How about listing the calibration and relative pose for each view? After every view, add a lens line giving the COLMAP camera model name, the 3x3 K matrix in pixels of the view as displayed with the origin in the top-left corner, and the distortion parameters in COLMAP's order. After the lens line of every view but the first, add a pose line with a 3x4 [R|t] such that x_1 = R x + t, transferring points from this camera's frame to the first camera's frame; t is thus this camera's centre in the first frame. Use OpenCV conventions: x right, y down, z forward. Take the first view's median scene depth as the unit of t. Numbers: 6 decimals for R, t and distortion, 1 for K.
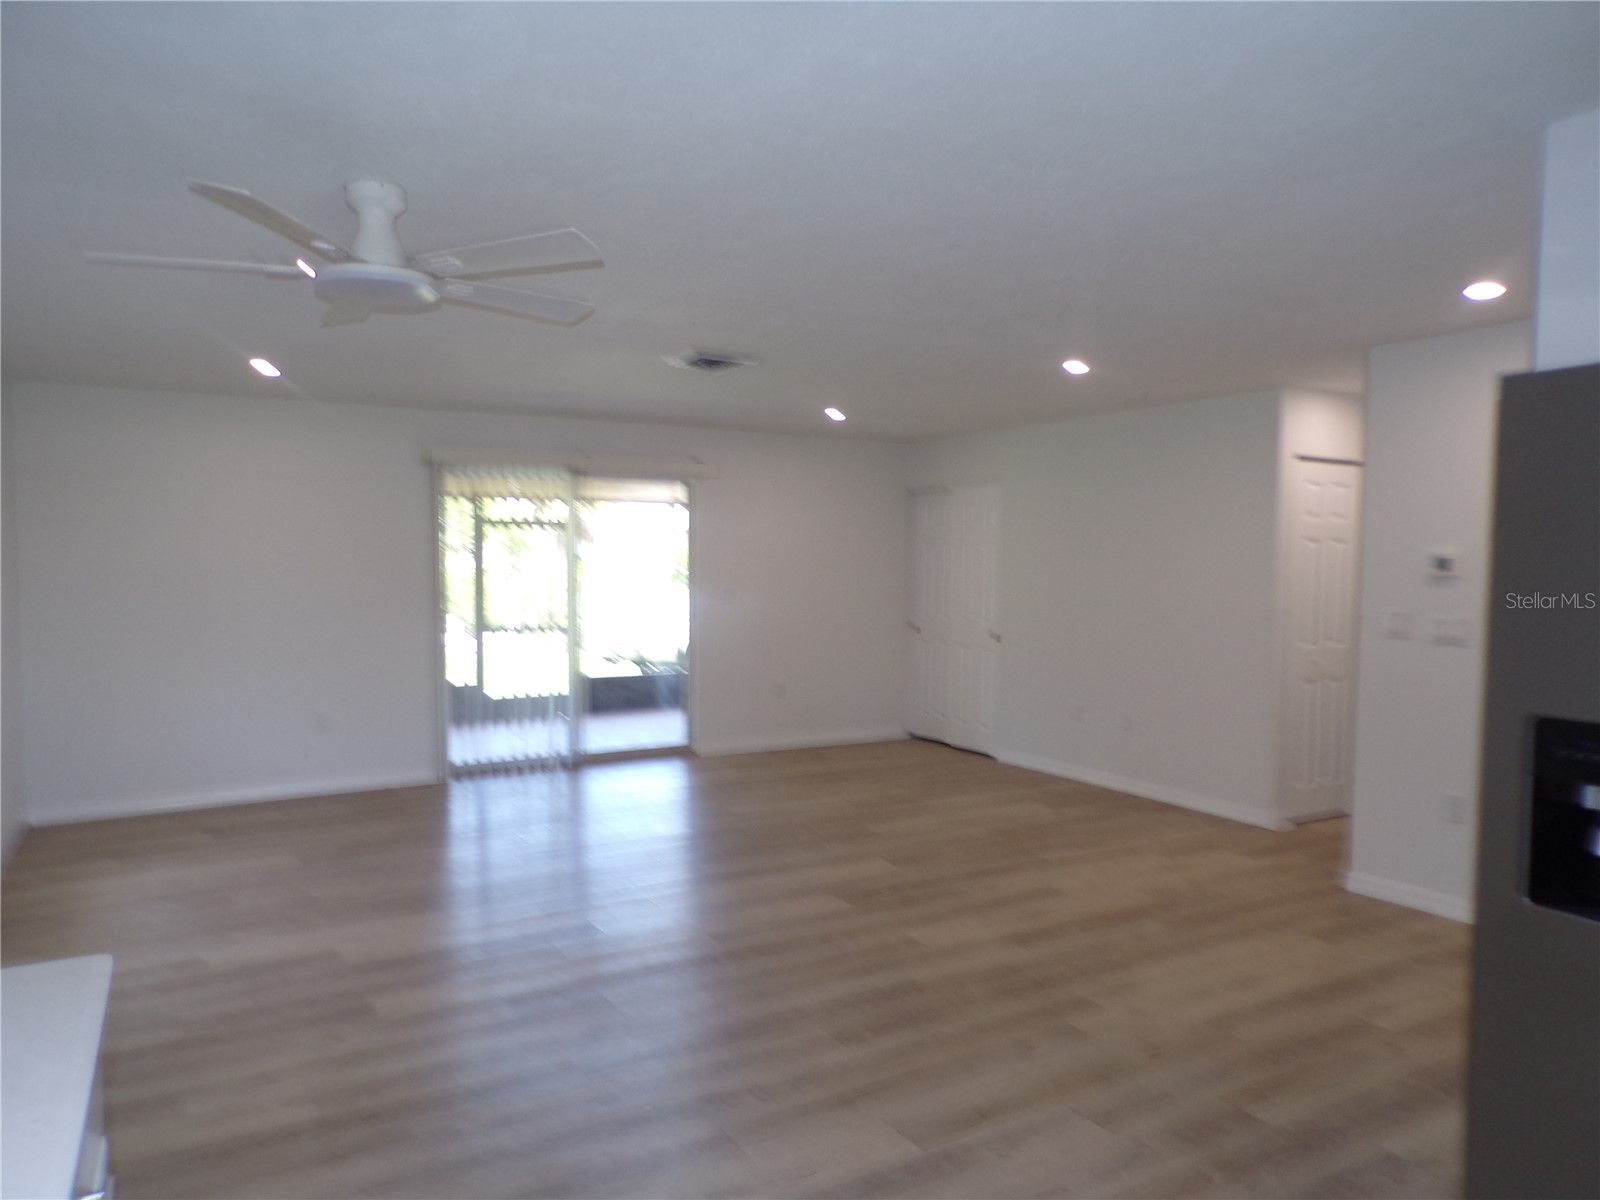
lens RADIAL K [[1100.4, 0, 805.0], [0, 1100.4, 585.9], [0, 0, 1]] dist [0.008072, 0.006175]
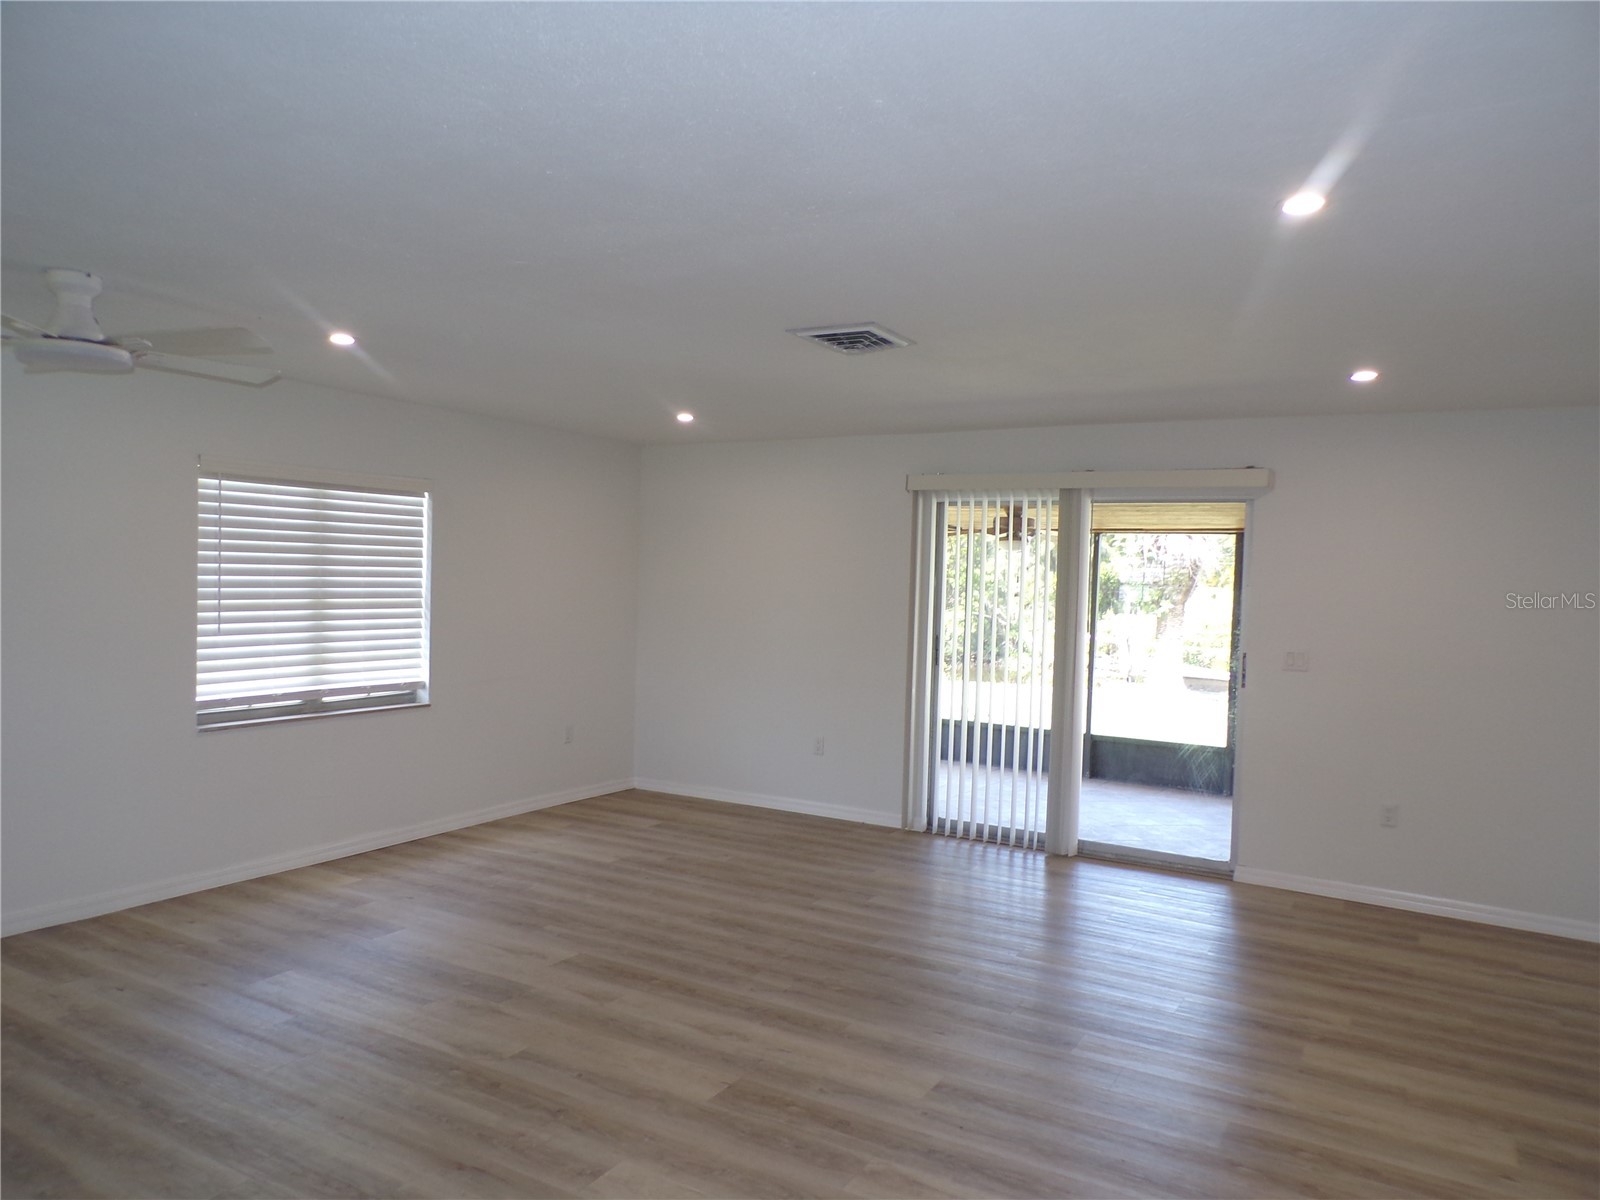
lens RADIAL K [[1100.4, 0, 807.7], [0, 1100.4, 614.2], [0, 0, 1]] dist [0.008072, 0.006175]
pose [[0.483196, 0.041734, -0.874517, 0.416941], [-0.051287, 0.998497, 0.019313, -0.020159], [0.874009, 0.035519, 0.484610, 0.443699]]
